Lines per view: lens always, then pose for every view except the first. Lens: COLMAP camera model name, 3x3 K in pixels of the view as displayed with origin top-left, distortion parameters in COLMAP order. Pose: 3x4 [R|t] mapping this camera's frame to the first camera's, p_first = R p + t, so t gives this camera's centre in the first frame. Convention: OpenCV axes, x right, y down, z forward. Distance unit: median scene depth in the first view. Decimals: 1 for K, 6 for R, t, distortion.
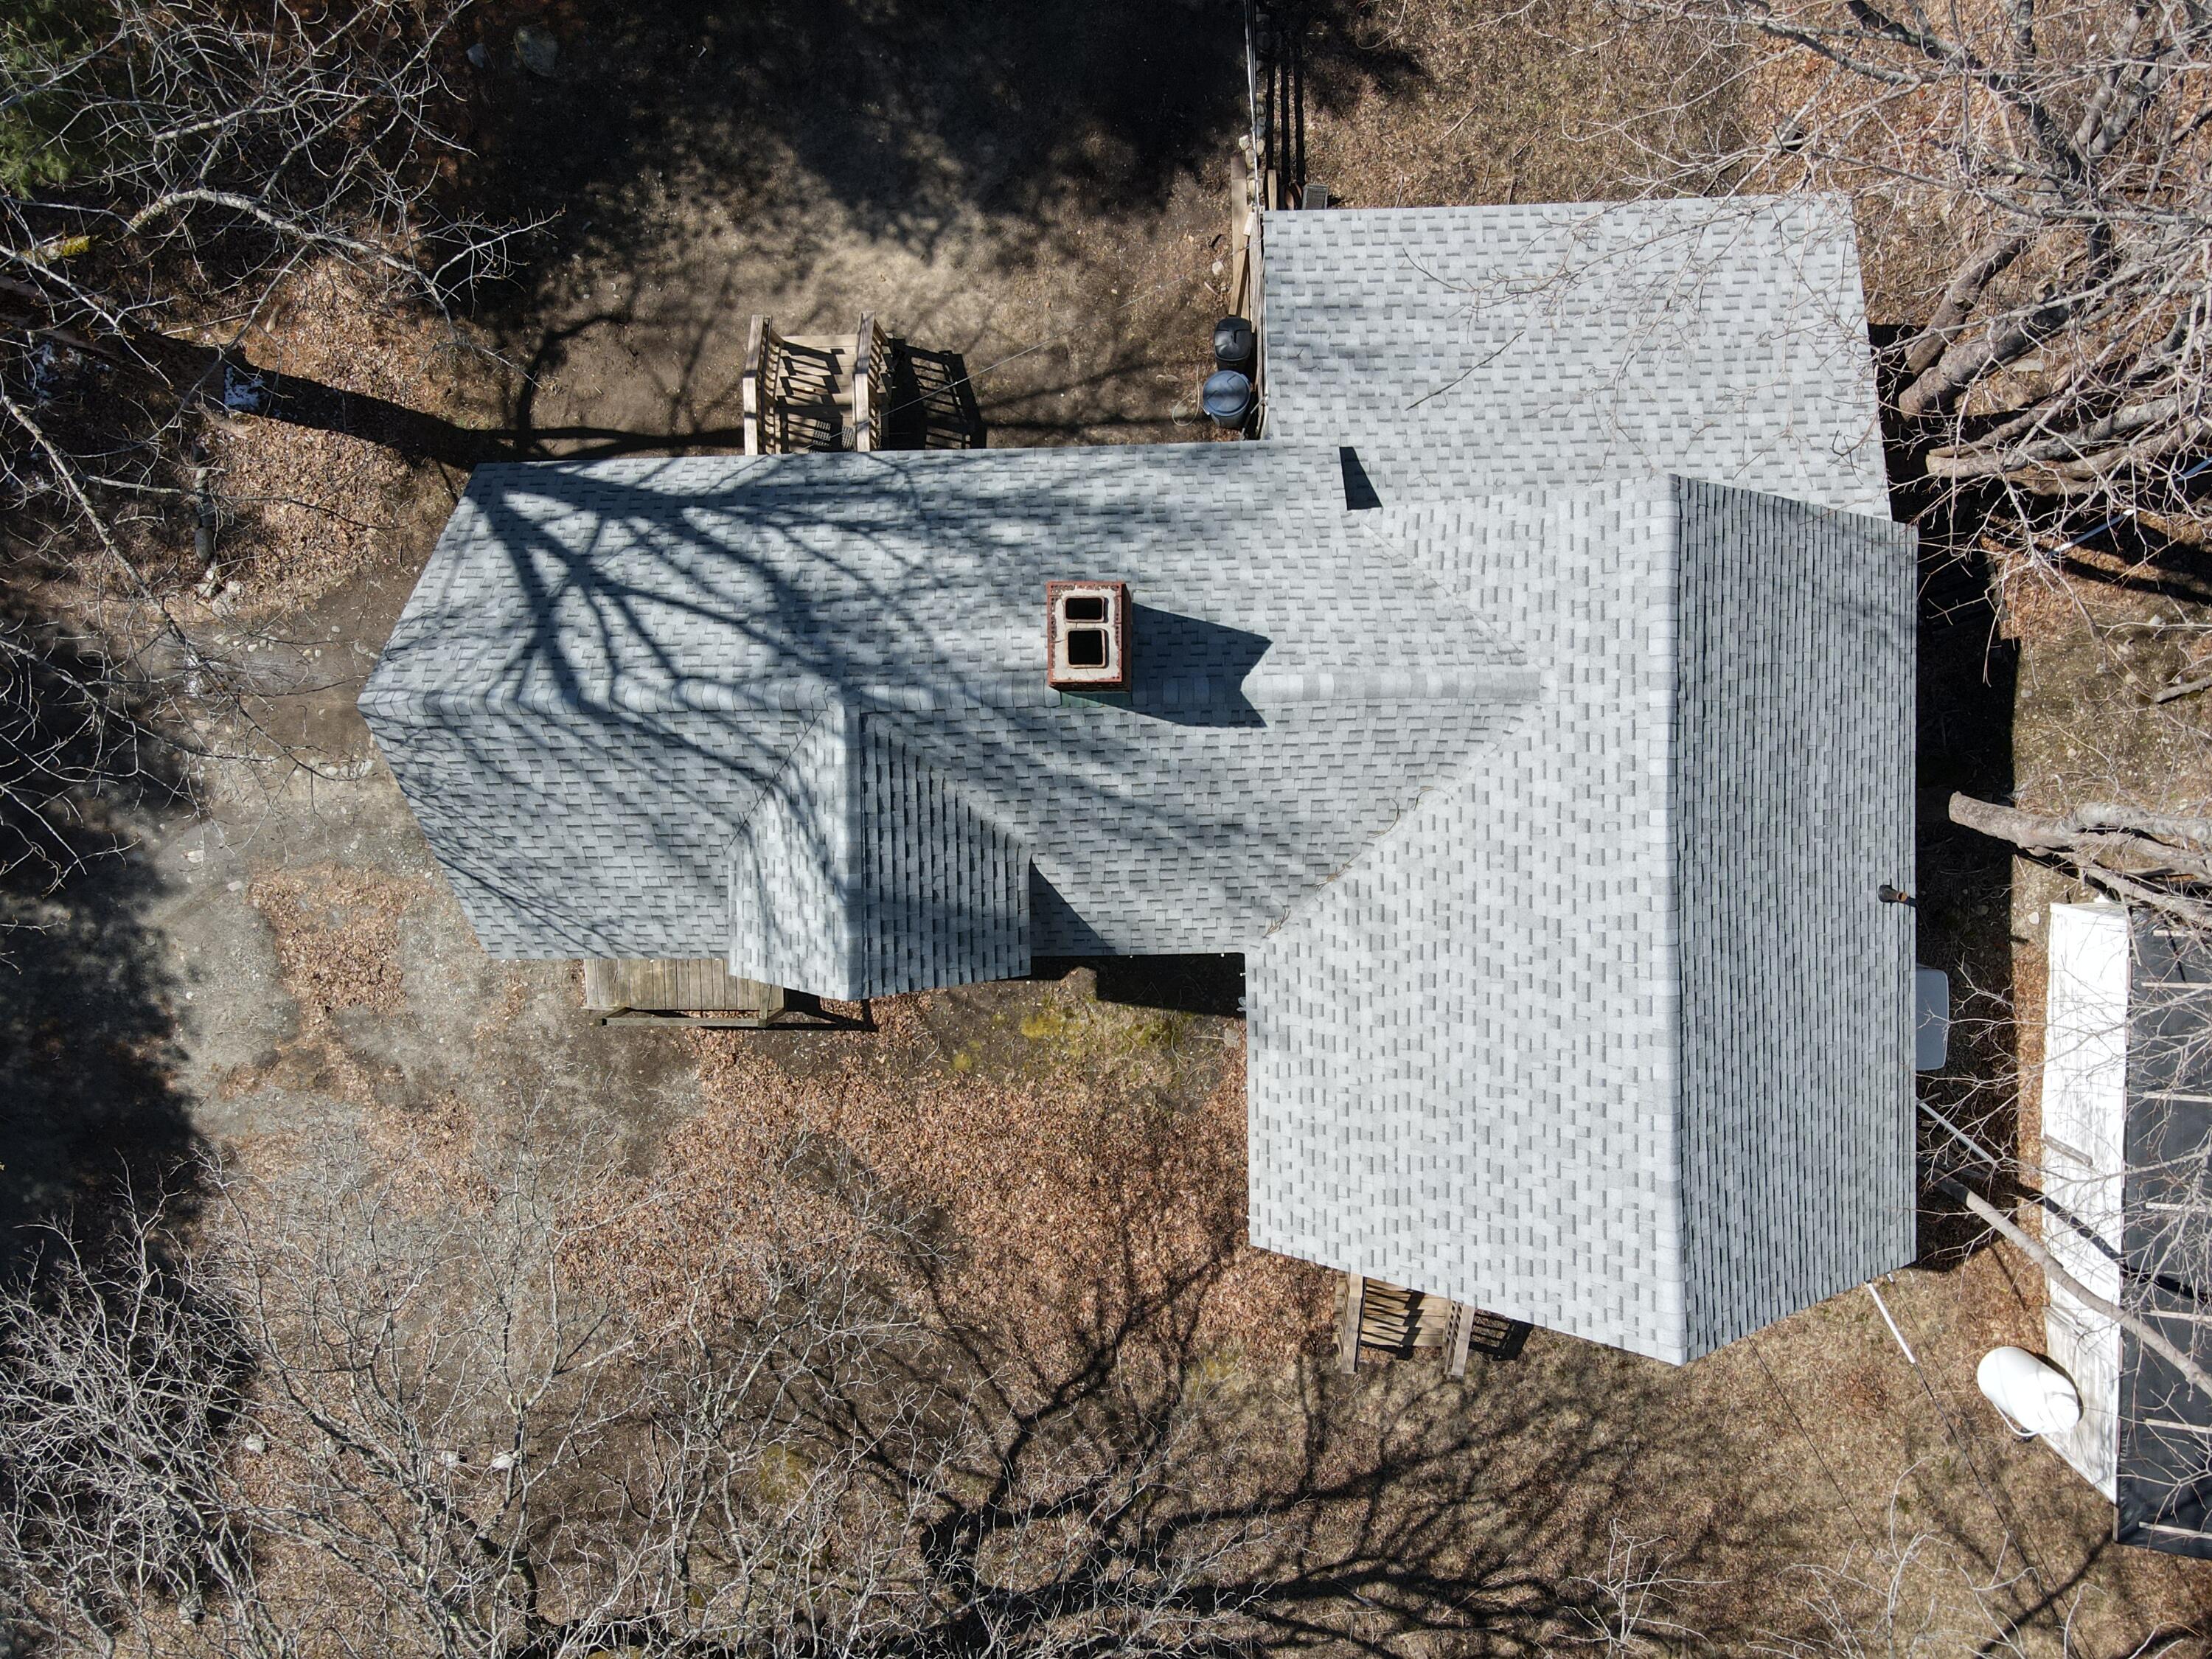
lens RADIAL K [[1564.1, 0, 1108.9], [0, 1564.1, 828.5], [0, 0, 1]] dist [0.008389, 0.015416]
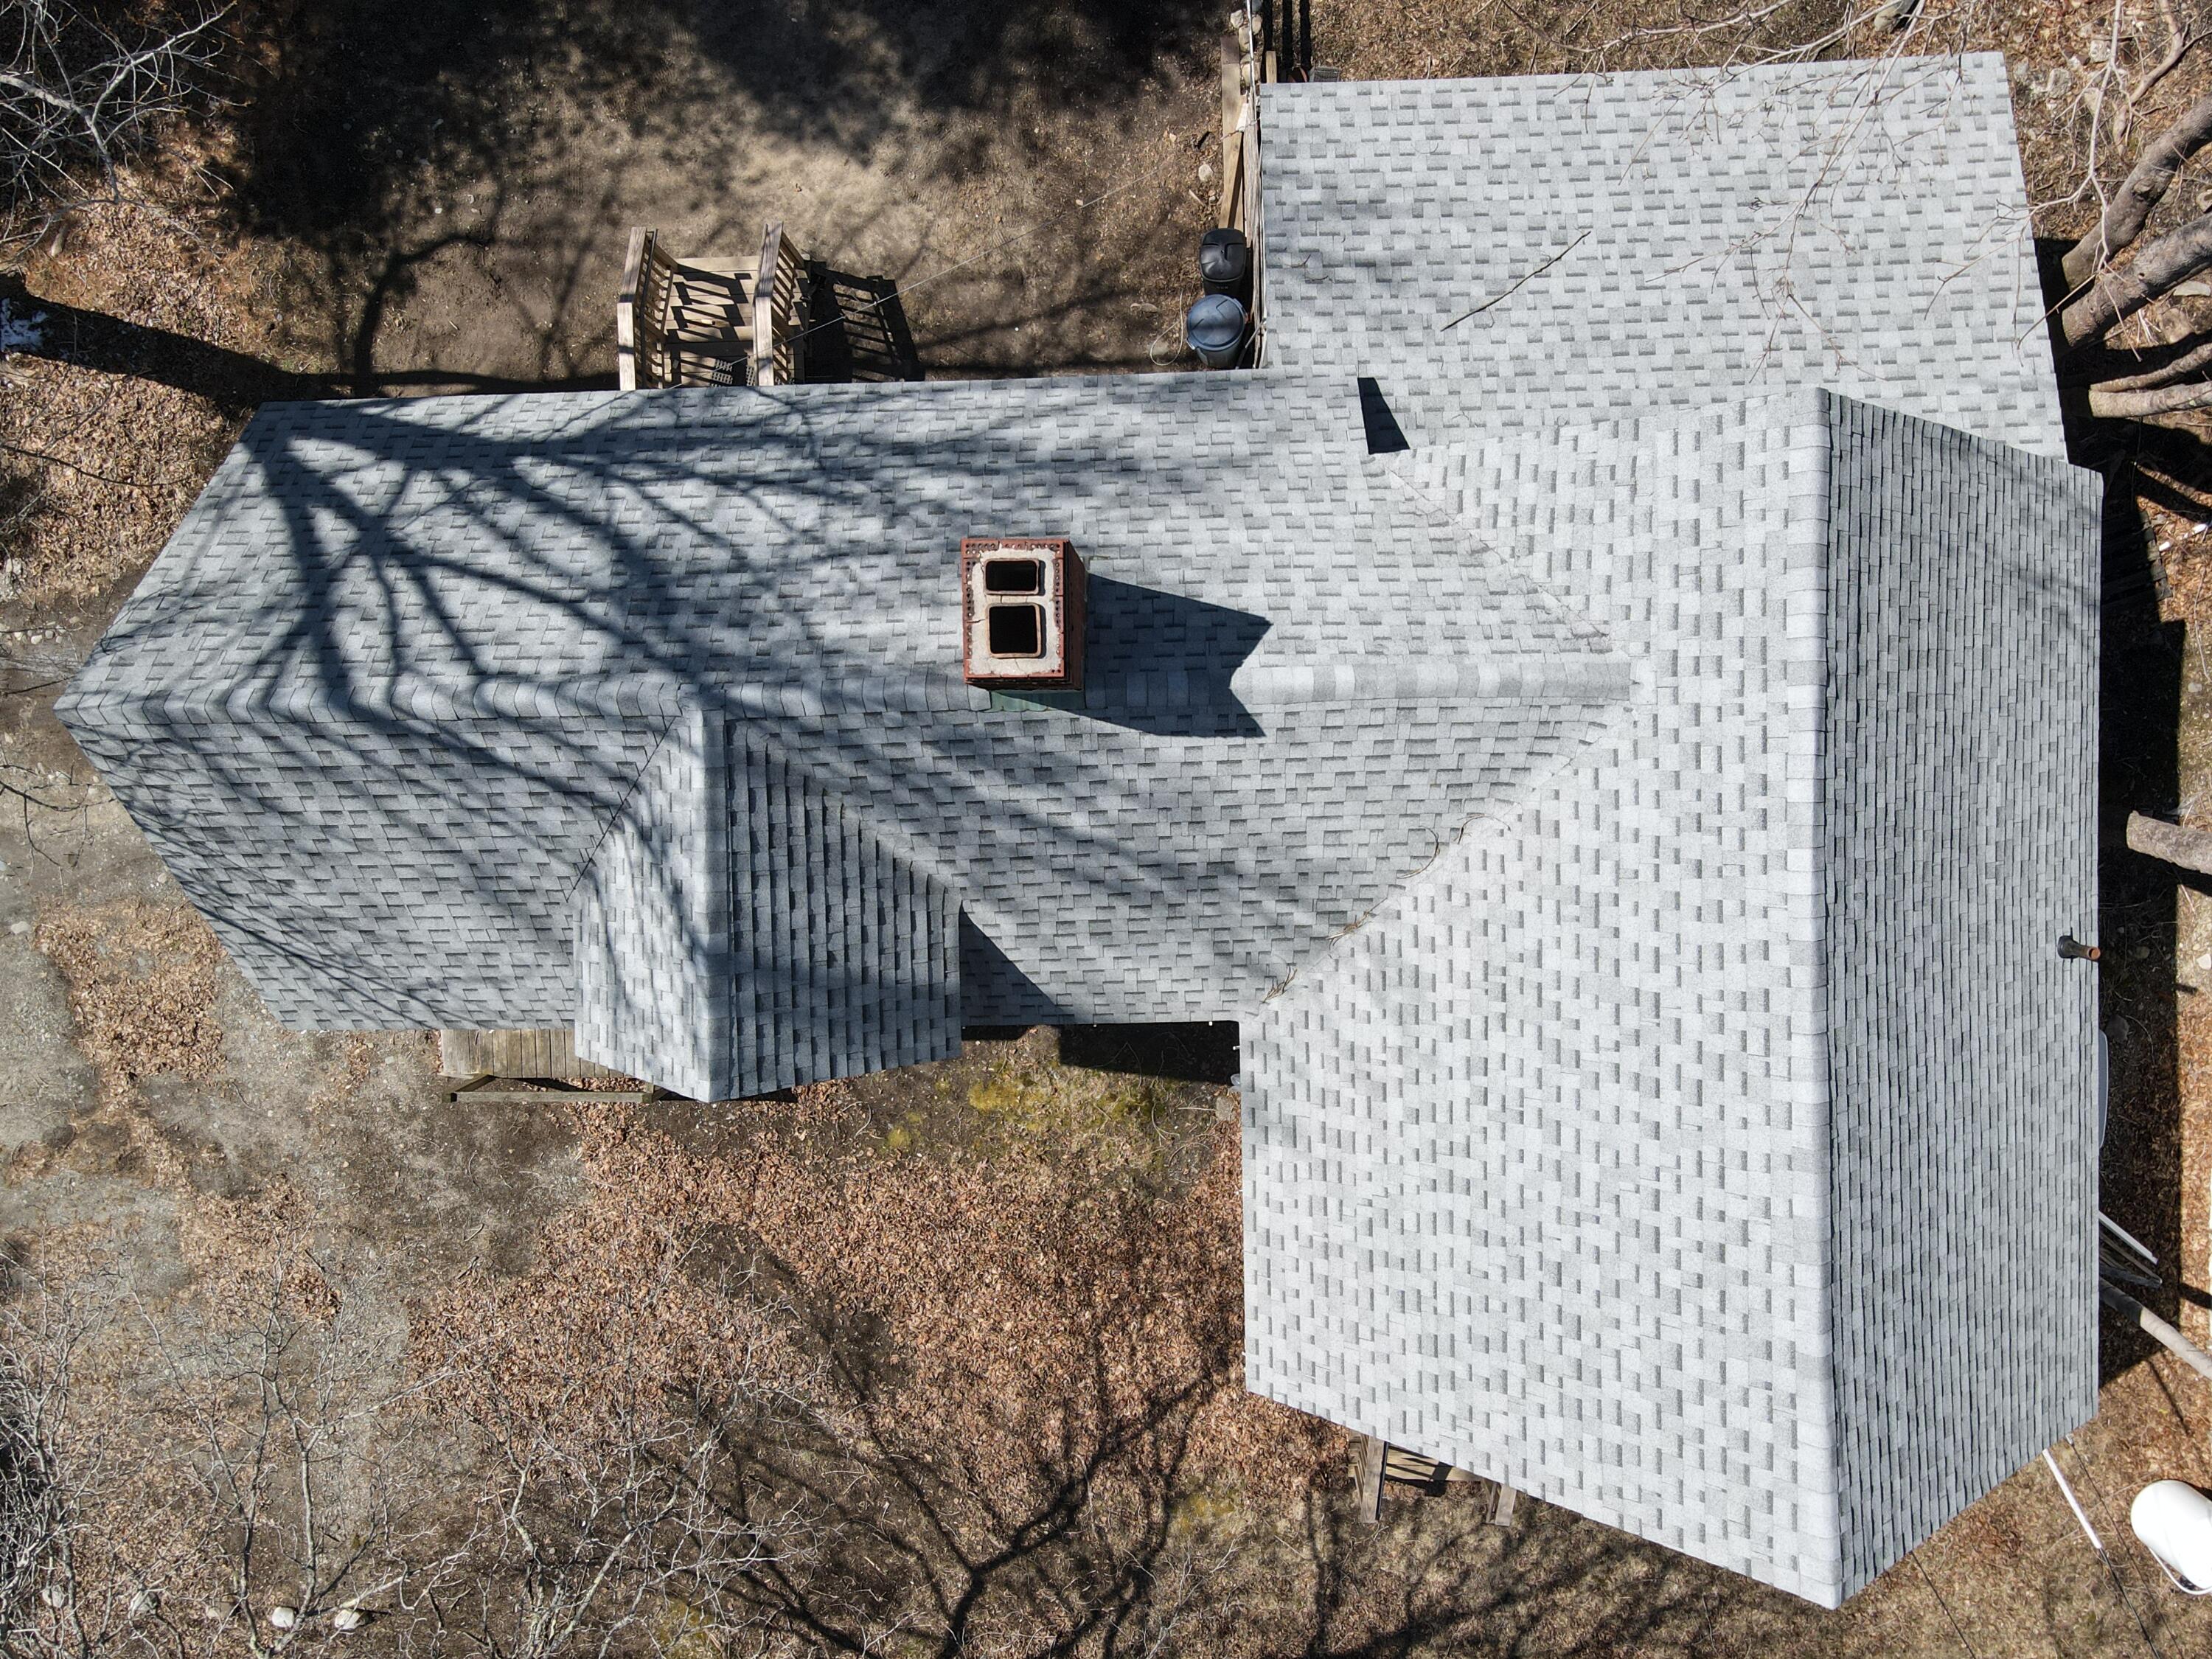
lens RADIAL K [[1564.1, 0, 1106.2], [0, 1564.1, 831.2], [0, 0, 1]] dist [0.008389, 0.015416]
pose [[0.999990, -0.003328, -0.003002, 0.021395], [0.003340, 0.999986, 0.004013, -0.018339], [0.002989, -0.004023, 0.999987, 0.199417]]
